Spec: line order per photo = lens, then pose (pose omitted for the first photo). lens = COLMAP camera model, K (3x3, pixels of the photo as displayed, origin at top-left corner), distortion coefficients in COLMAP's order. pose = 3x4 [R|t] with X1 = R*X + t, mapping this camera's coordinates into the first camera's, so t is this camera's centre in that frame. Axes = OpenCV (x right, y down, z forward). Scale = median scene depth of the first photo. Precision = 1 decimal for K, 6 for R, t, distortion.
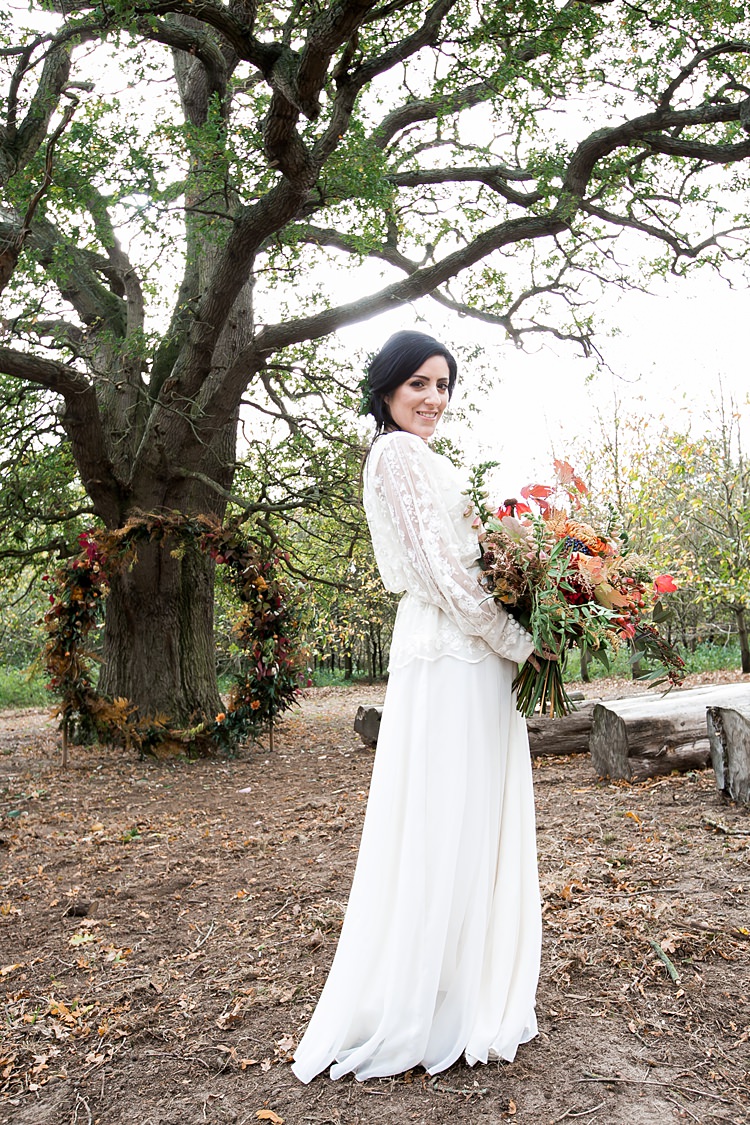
lens RADIAL K [[854.4, 0, 381.9], [0, 854.4, 529.1], [0, 0, 1]] dist [-0.014281, -0.000892]
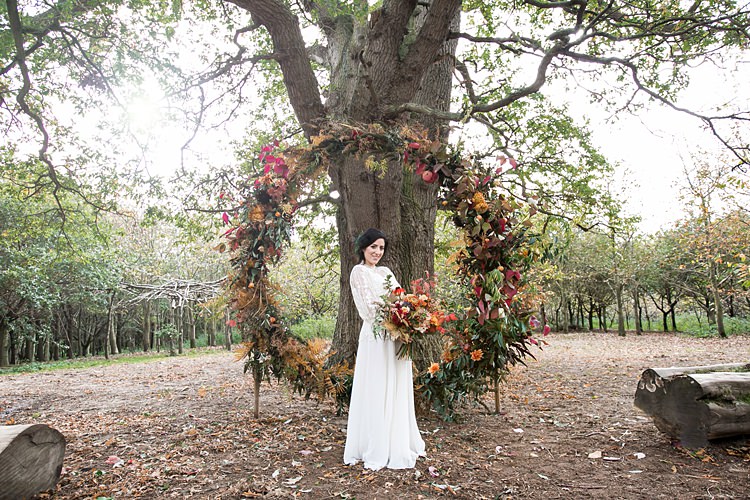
lens RADIAL K [[427.2, 0, 375.0], [0, 427.2, 252.6], [0, 0, 1]] dist [-0.037918, -0.000970]
pose [[0.933429, -0.027547, -0.357704, -0.092917], [0.027081, 0.999613, -0.006313, 0.111336], [0.357739, -0.003794, 0.933814, 0.600311]]
